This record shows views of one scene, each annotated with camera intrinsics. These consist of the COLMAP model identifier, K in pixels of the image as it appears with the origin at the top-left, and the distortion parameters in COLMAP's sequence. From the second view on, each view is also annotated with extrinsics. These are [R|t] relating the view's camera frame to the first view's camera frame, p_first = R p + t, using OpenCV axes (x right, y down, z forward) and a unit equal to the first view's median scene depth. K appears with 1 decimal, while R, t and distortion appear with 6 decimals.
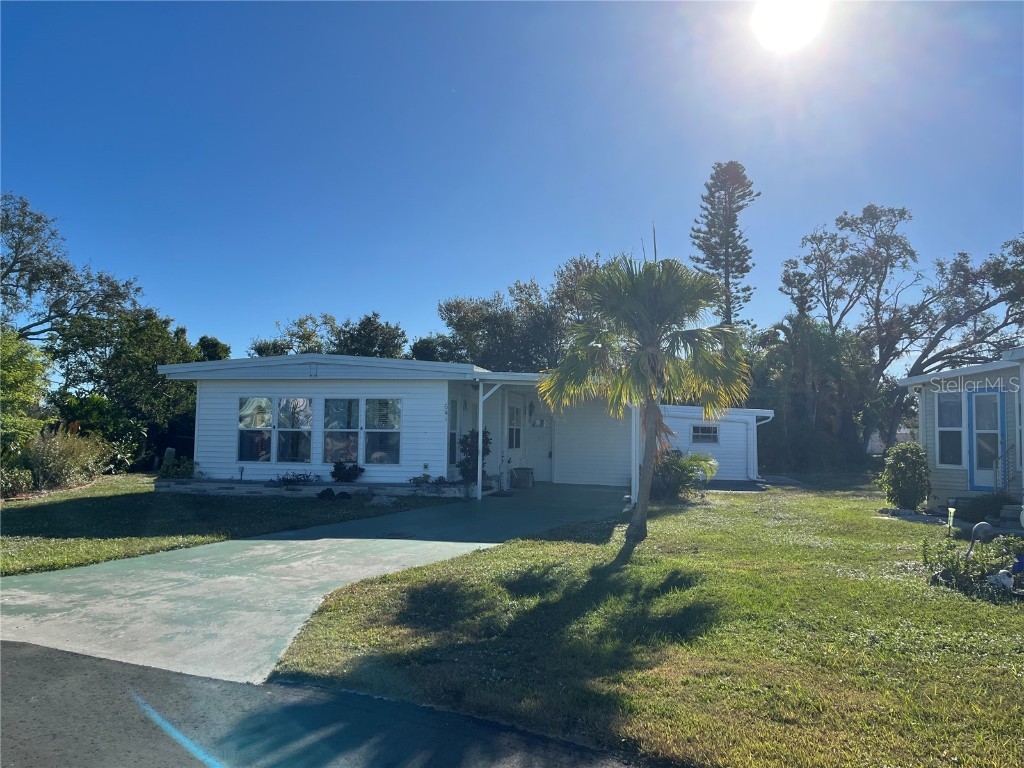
lens RADIAL K [[774.5, 0, 507.6], [0, 774.5, 376.5], [0, 0, 1]] dist [0.068270, -0.087836]
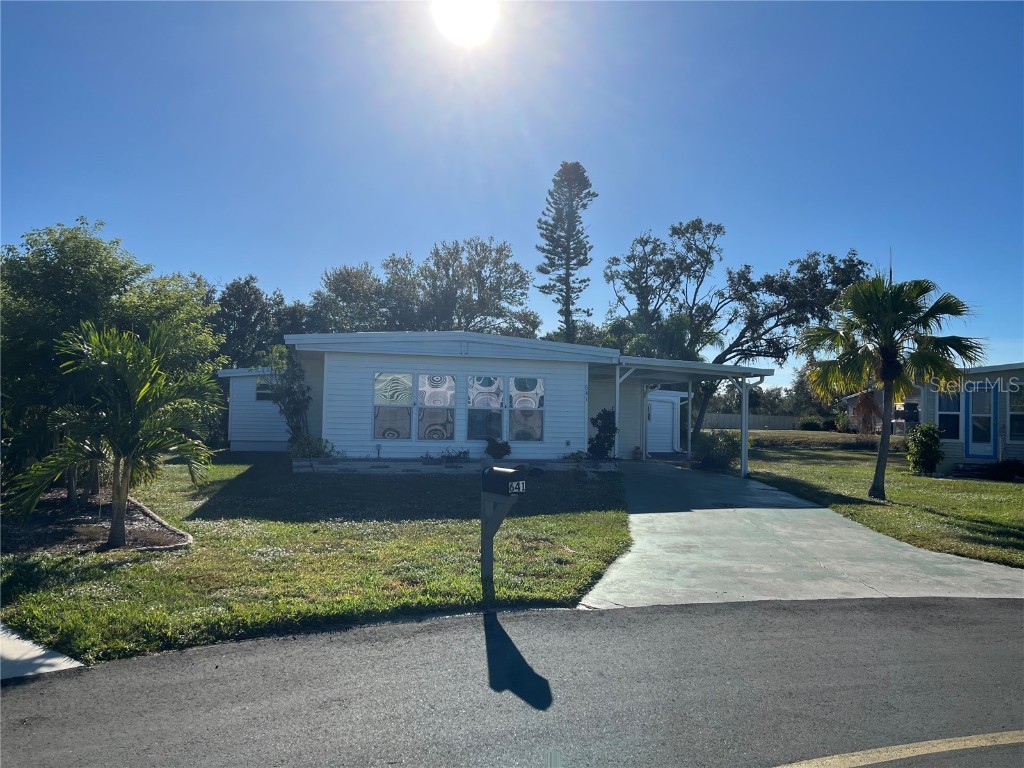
lens RADIAL K [[774.5, 0, 516.4], [0, 774.5, 386.2], [0, 0, 1]] dist [0.068270, -0.087836]
pose [[0.911243, 0.022402, 0.411259, -0.304810], [-0.041584, 0.998421, 0.037754, 0.000322], [-0.409764, -0.051505, 0.910737, 0.032215]]
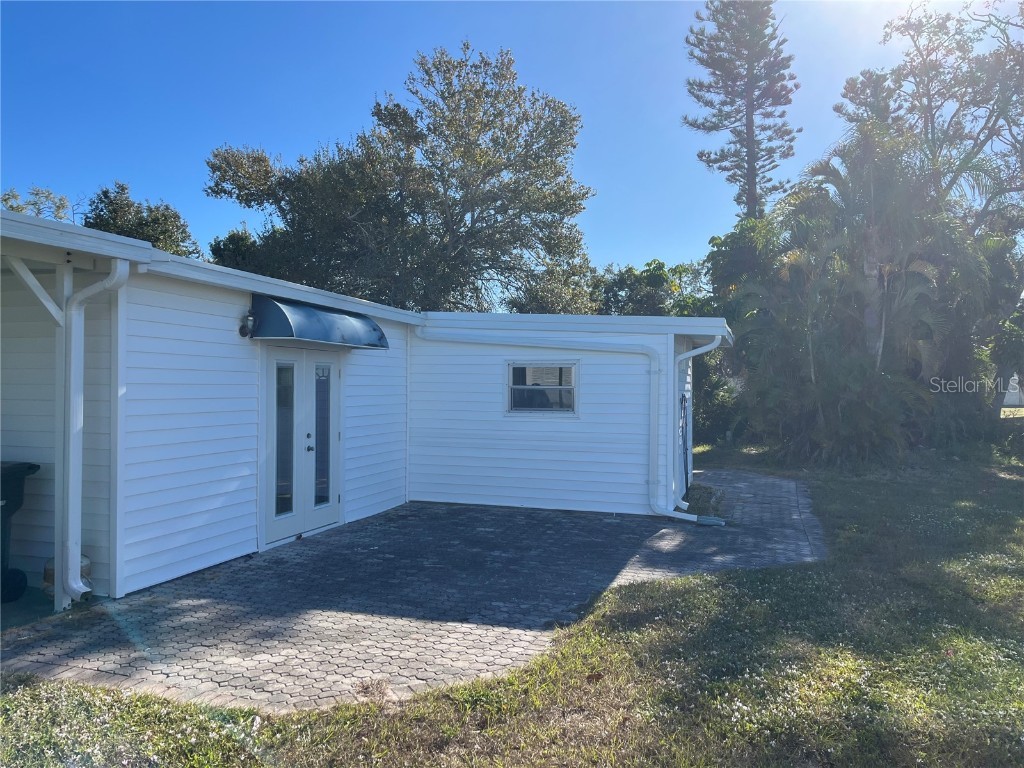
lens RADIAL K [[793.6, 0, 513.8], [0, 793.6, 387.5], [0, 0, 1]] dist [0.032867, -0.009362]
pose [[0.993724, -0.008724, -0.111517, 0.227092], [0.017206, 0.997011, 0.075319, 0.036520], [0.110527, -0.076765, 0.990904, 0.501424]]
